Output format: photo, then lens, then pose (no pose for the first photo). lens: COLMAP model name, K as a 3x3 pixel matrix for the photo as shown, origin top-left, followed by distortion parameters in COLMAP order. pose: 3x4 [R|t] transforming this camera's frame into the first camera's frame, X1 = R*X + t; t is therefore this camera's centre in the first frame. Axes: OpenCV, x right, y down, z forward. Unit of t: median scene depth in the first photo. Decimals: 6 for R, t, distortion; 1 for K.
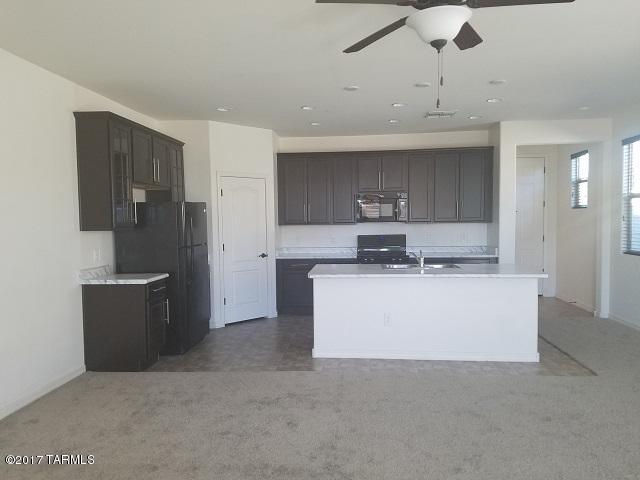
lens RADIAL K [[500.3, 0, 320.0], [0, 500.3, 240.0], [0, 0, 1]] dist [0.220474, -0.362465]
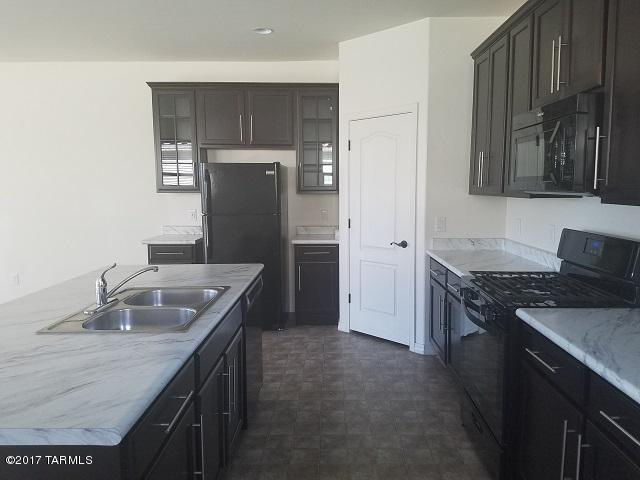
lens RADIAL K [[500.3, 0, 320.0], [0, 500.3, 240.0], [0, 0, 1]] dist [0.220474, -0.362465]
pose [[0.065965, 0.123493, -0.990151, 0.477839], [-0.039854, 0.991846, 0.121049, -0.043004], [0.997026, 0.031477, 0.070348, 0.854243]]
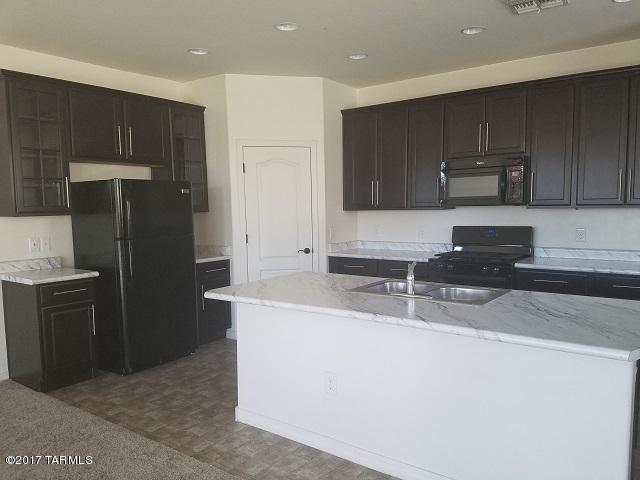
lens RADIAL K [[500.3, 0, 320.0], [0, 500.3, 240.0], [0, 0, 1]] dist [0.220474, -0.362465]
pose [[0.847661, 0.039075, -0.529098, 0.298260], [-0.019922, 0.998925, 0.041858, -0.016590], [0.530165, -0.024941, 0.847528, 0.375790]]
